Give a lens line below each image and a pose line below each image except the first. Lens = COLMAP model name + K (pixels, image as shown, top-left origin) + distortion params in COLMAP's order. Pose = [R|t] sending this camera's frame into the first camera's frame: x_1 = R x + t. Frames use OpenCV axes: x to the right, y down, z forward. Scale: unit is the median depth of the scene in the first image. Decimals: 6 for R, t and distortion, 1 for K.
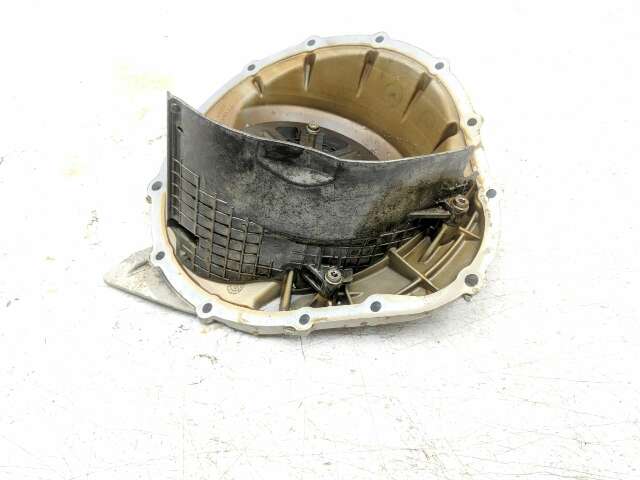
lens RADIAL K [[528.1, 0, 315.6], [0, 528.1, 234.8], [0, 0, 1]] dist [0.045260, -0.127893]
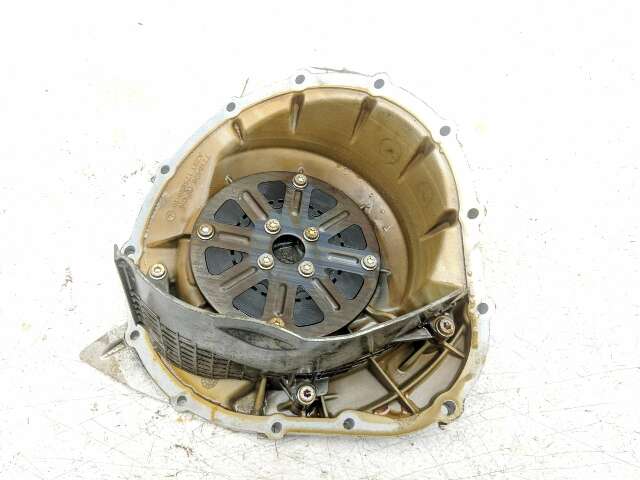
lens RADIAL K [[528.1, 0, 315.6], [0, 528.1, 234.8], [0, 0, 1]] dist [0.045260, -0.127893]
pose [[0.998597, 0.037138, -0.037740, 0.063887], [-0.025297, 0.960789, 0.276123, -0.390131], [0.046515, -0.274781, 0.960381, 0.123445]]
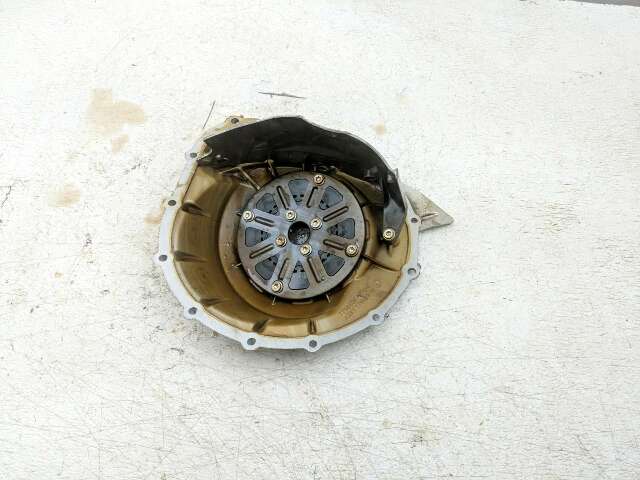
lens RADIAL K [[528.1, 0, 315.6], [0, 528.1, 234.8], [0, 0, 1]] dist [0.045260, -0.127893]
pose [[-0.951897, -0.285028, 0.112474, -0.198883], [0.249136, -0.506233, 0.825627, -1.170246], [-0.178388, 0.813933, 0.552892, 0.263284]]
